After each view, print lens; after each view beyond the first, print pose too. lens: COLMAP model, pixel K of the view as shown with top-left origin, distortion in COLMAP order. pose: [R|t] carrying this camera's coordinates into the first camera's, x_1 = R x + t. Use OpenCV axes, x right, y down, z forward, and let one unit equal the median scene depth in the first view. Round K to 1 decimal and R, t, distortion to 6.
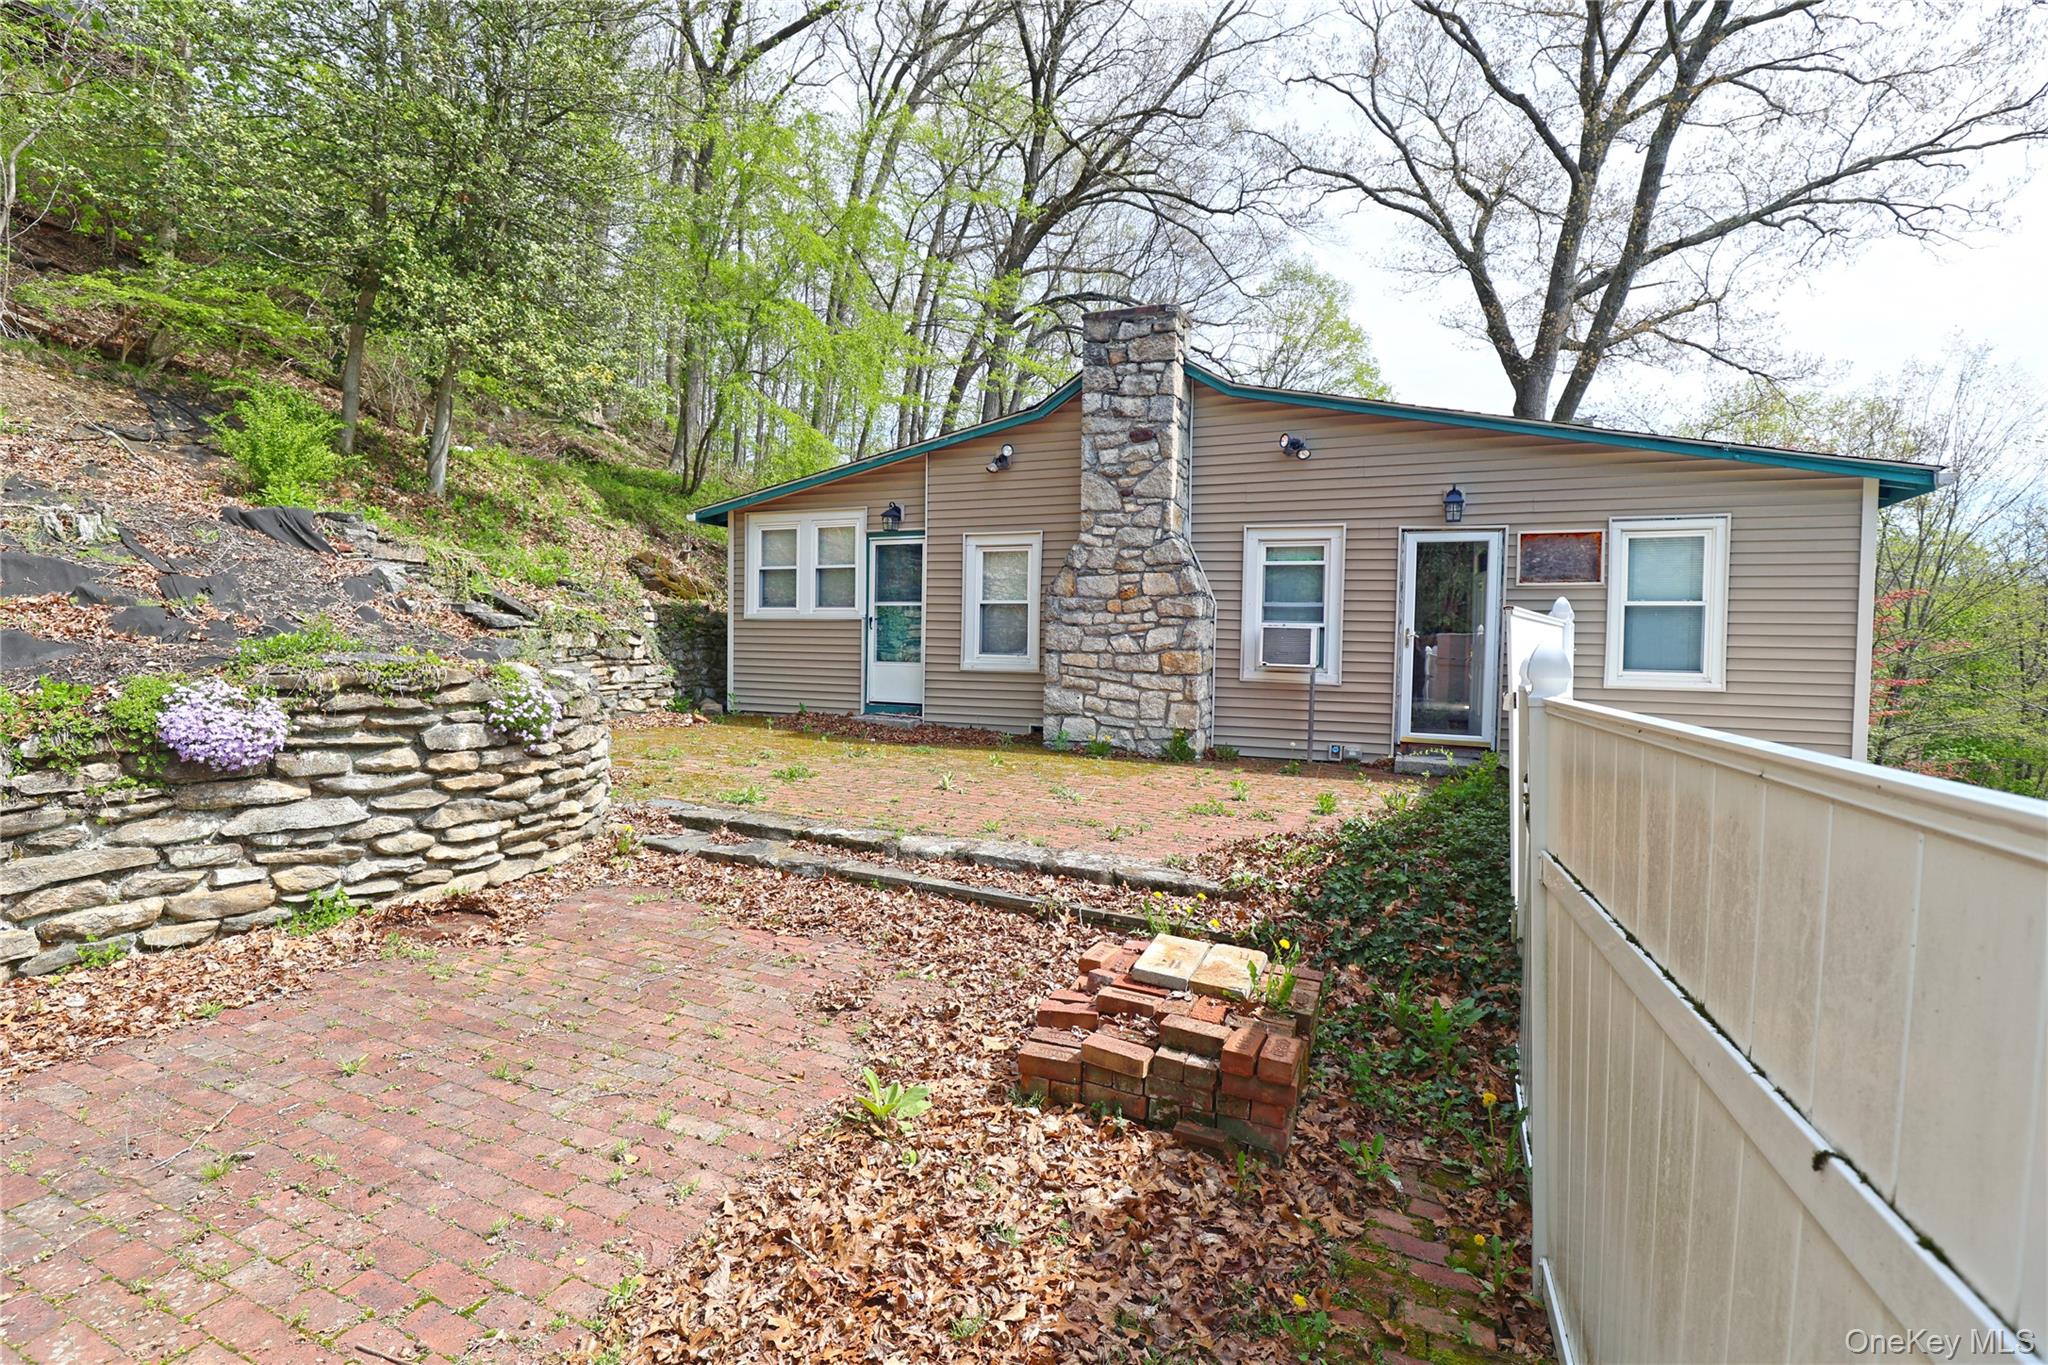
lens RADIAL K [[941.6, 0, 1013.0], [0, 941.6, 675.5], [0, 0, 1]] dist [-0.036342, 0.008124]
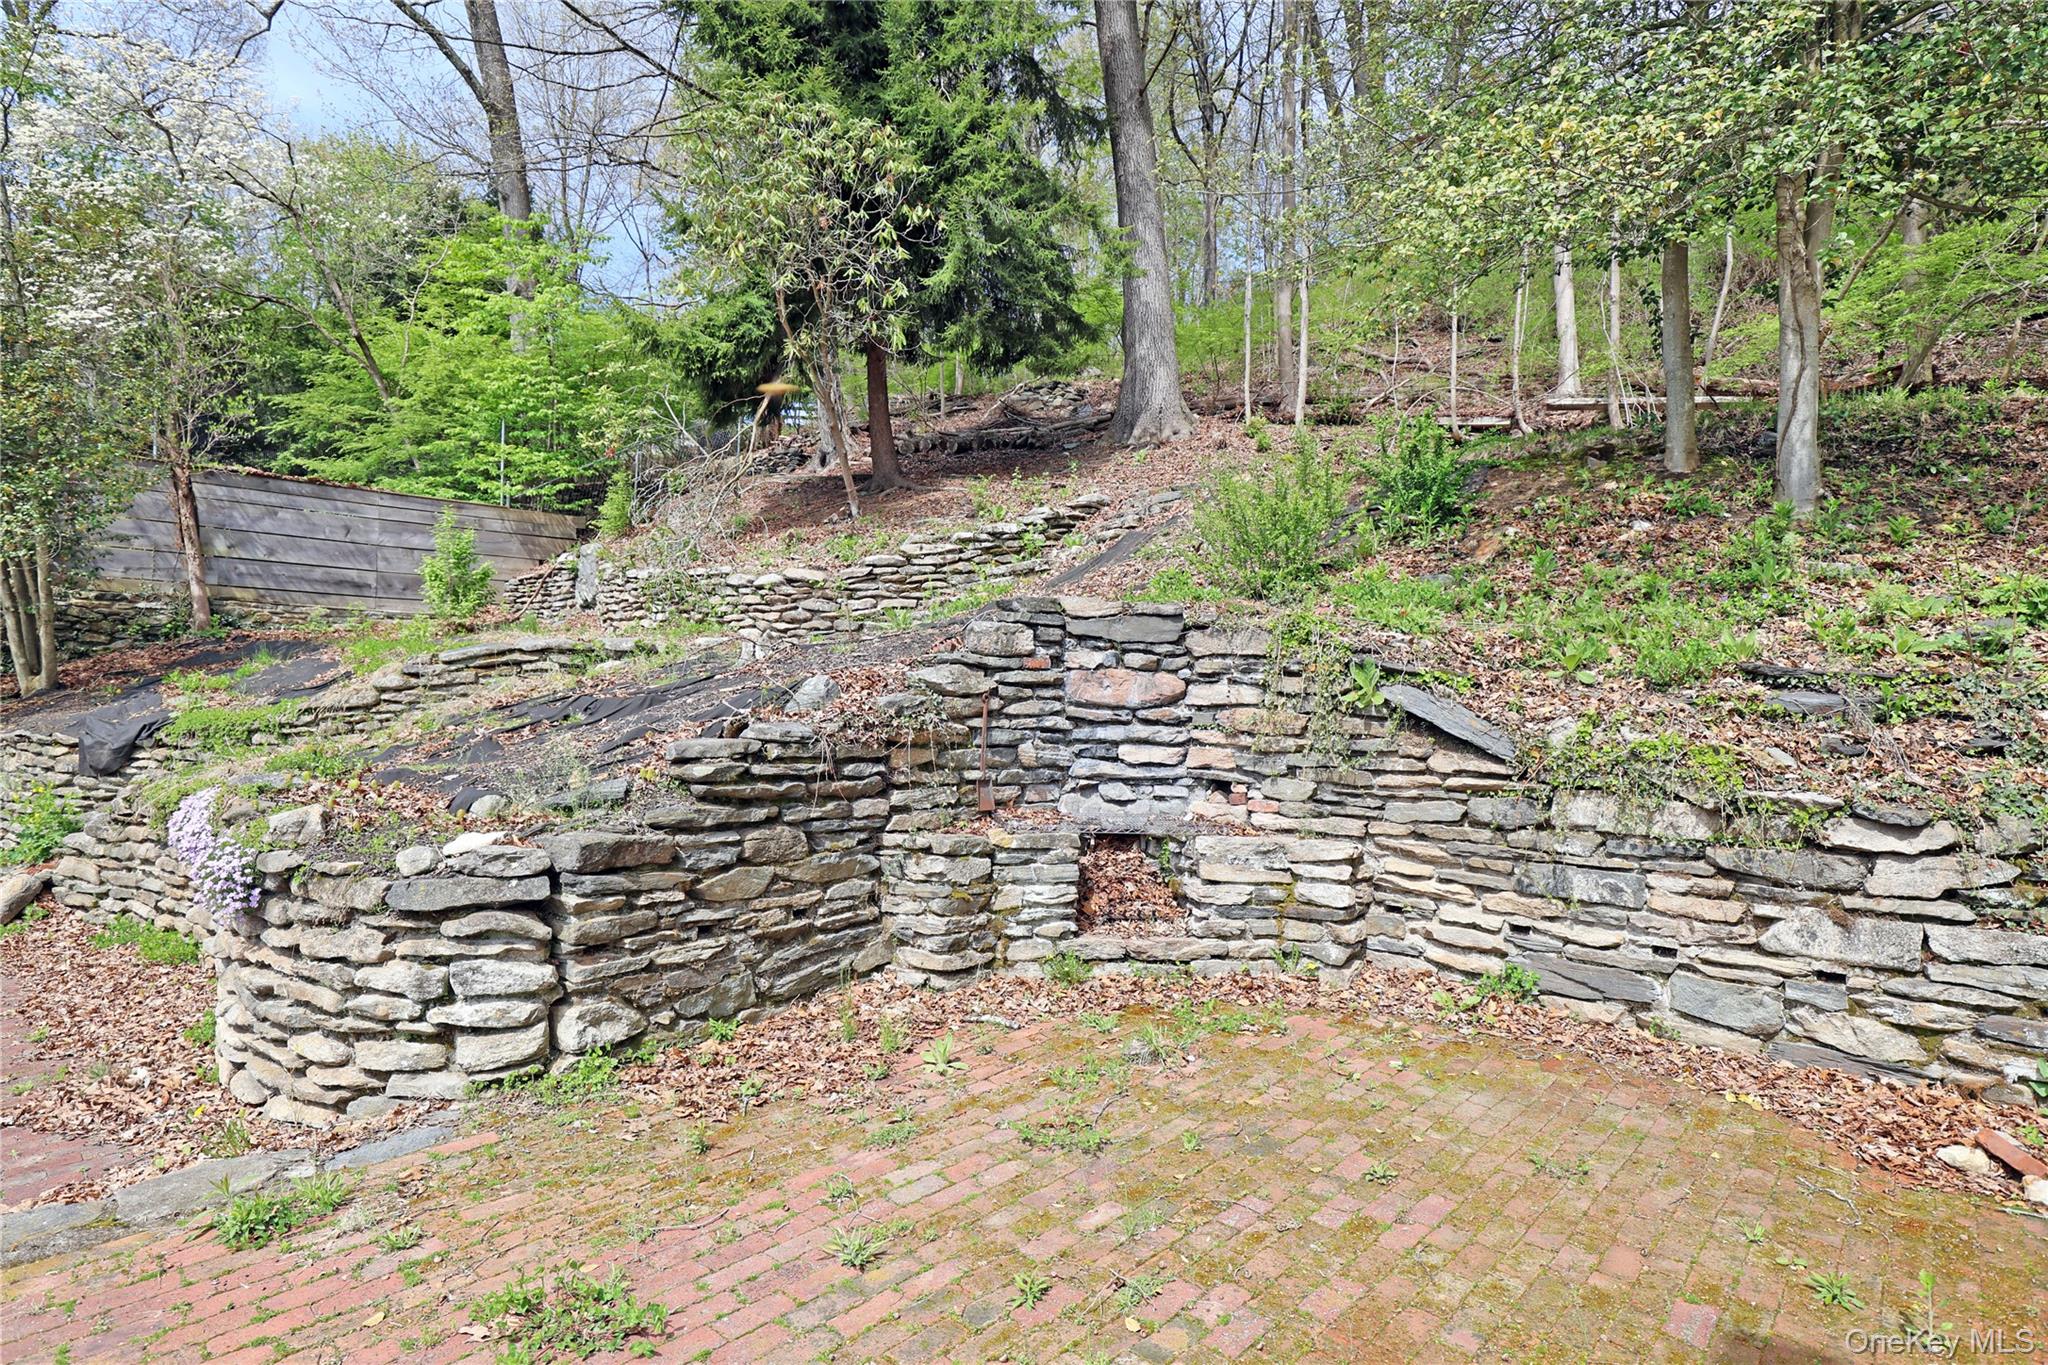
lens RADIAL K [[1011.7, 0, 1024.3], [0, 1011.7, 678.4], [0, 0, 1]] dist [-0.023772, 0.000605]
pose [[-0.302676, -0.047157, -0.951926, 0.017796], [-0.073893, 0.996930, -0.025892, -0.072710], [0.950225, 0.062503, -0.305231, 0.971322]]
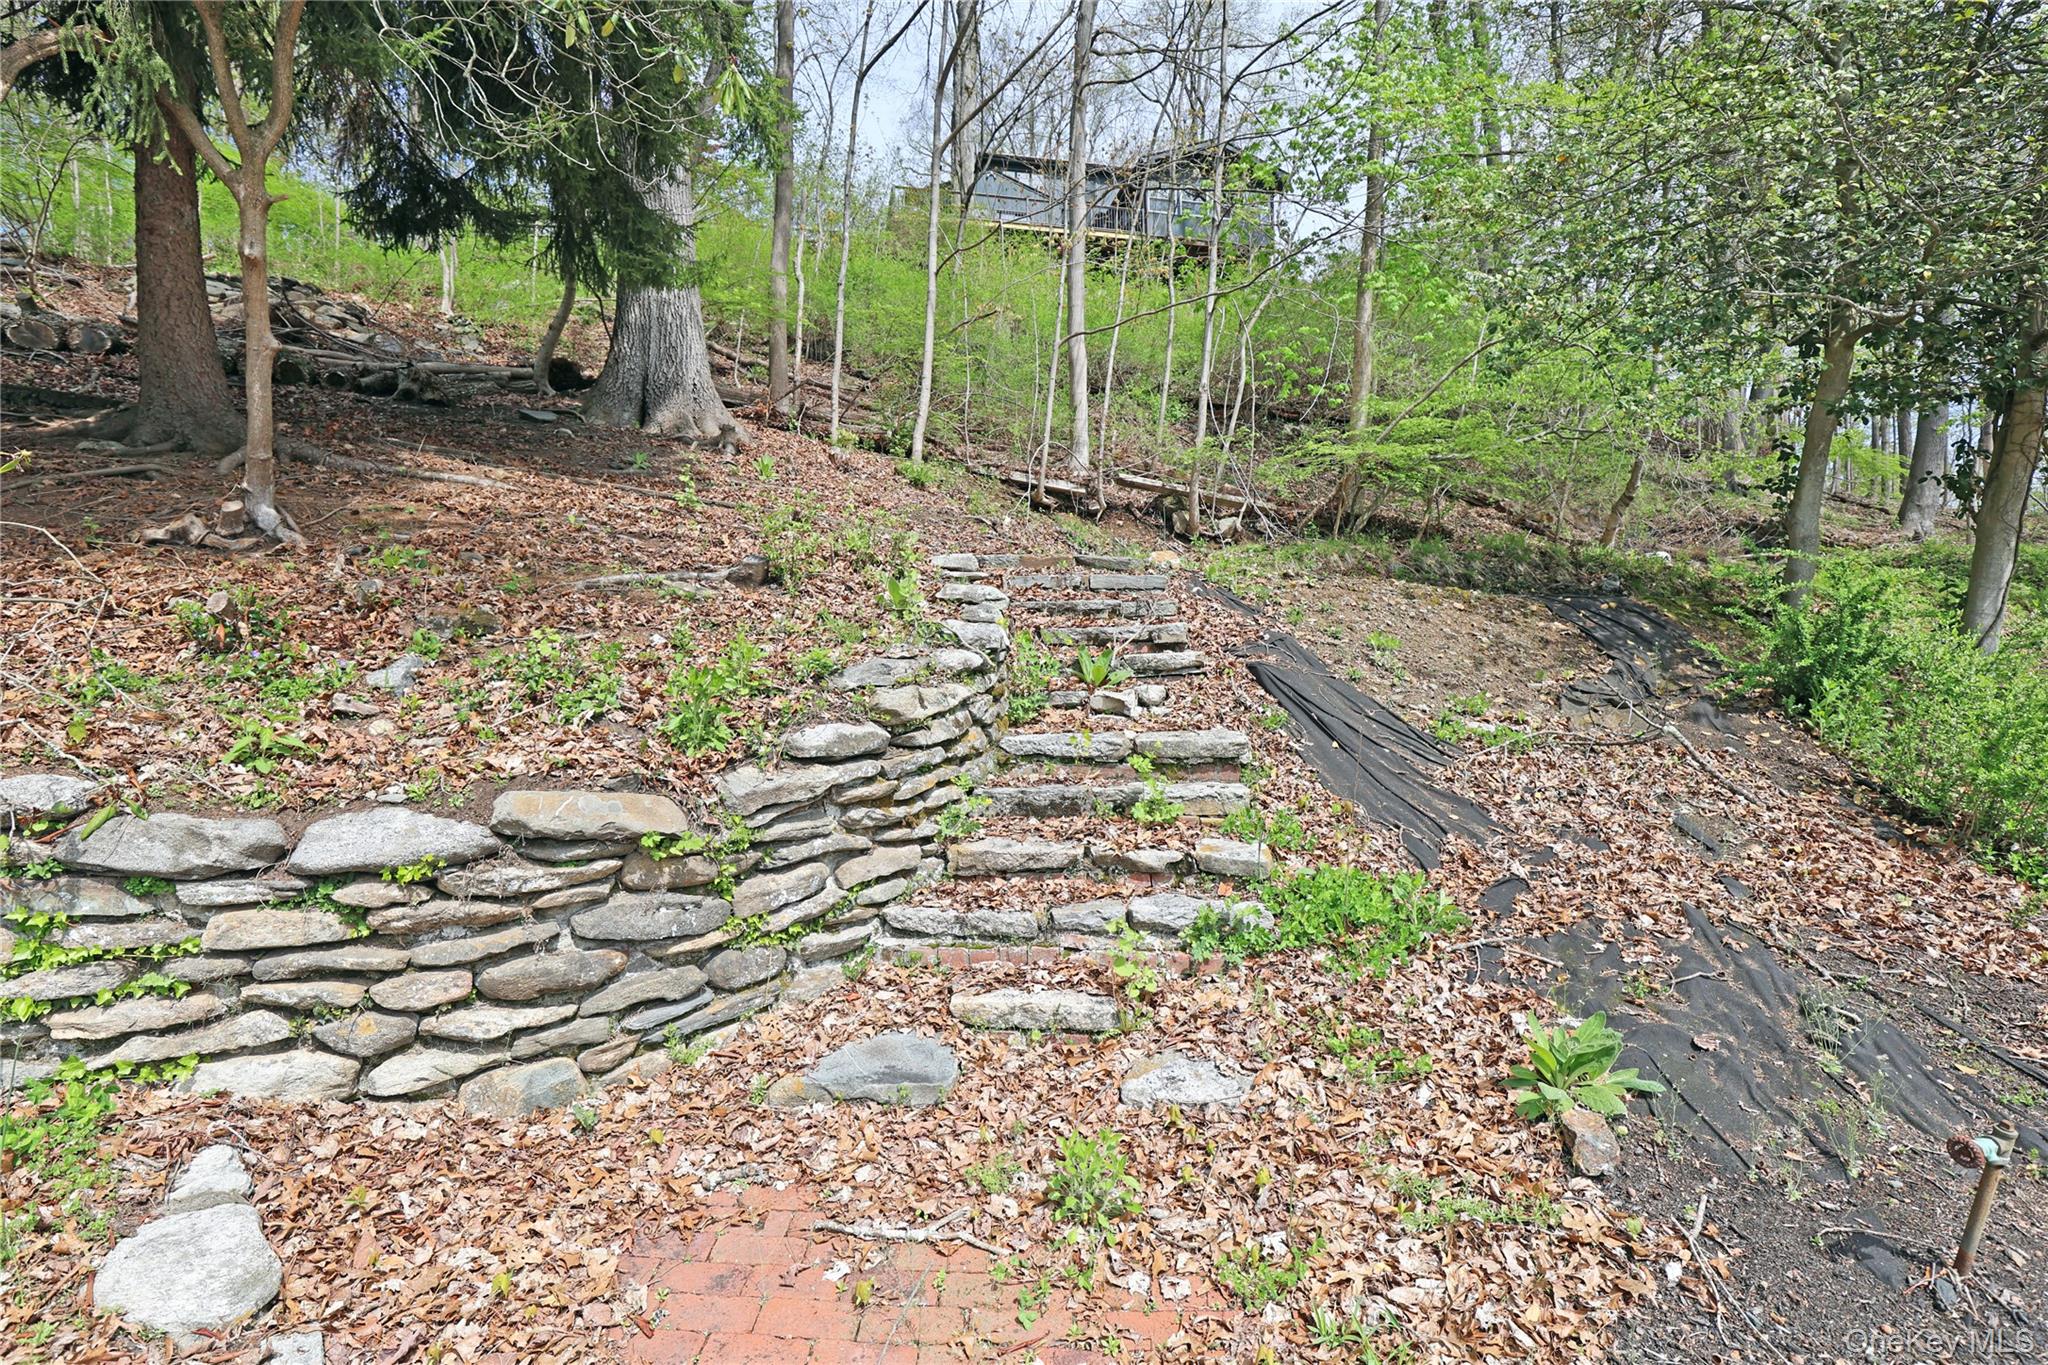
lens RADIAL K [[935.2, 0, 1024.8], [0, 935.2, 673.4], [0, 0, 1]] dist [-0.038281, 0.008607]
pose [[0.595330, -0.046168, -0.802154, -0.662573], [-0.005268, 0.998102, -0.061356, -0.221246], [0.803464, 0.040753, 0.593957, 0.336816]]
